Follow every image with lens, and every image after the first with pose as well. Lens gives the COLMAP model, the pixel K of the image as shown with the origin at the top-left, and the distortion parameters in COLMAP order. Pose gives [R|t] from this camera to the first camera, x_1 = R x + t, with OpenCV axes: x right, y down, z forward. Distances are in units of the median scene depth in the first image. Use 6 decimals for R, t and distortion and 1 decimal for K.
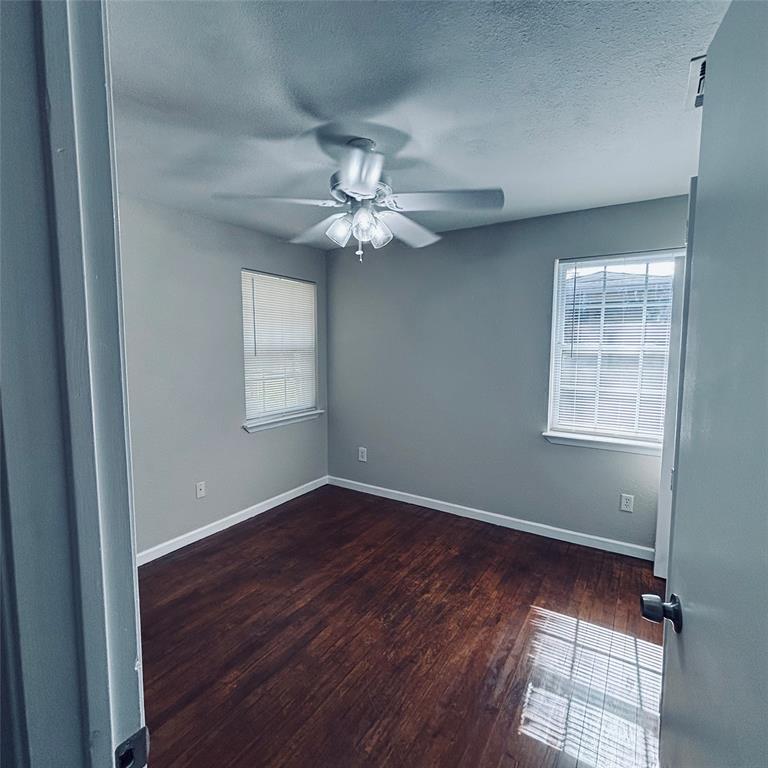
lens RADIAL K [[414.7, 0, 382.2], [0, 414.7, 383.8], [0, 0, 1]] dist [0.011210, 0.002350]
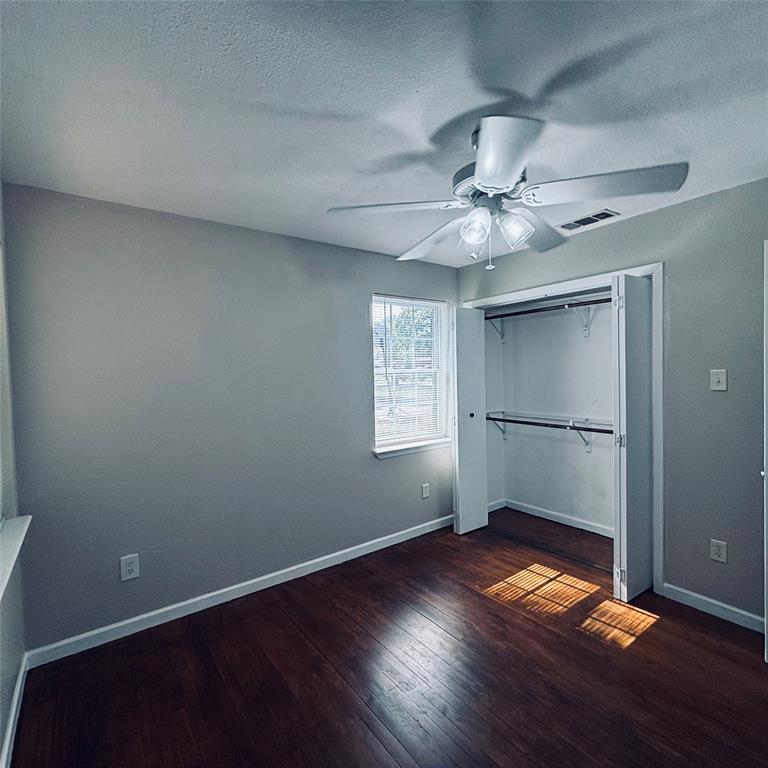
lens RADIAL K [[414.7, 0, 383.8], [0, 414.7, 382.9], [0, 0, 1]] dist [0.011210, 0.002350]
pose [[0.356941, -0.039150, 0.933306, -0.589363], [0.116495, 0.993187, -0.002891, -0.050498], [-0.926834, 0.109757, 0.359070, 0.583128]]
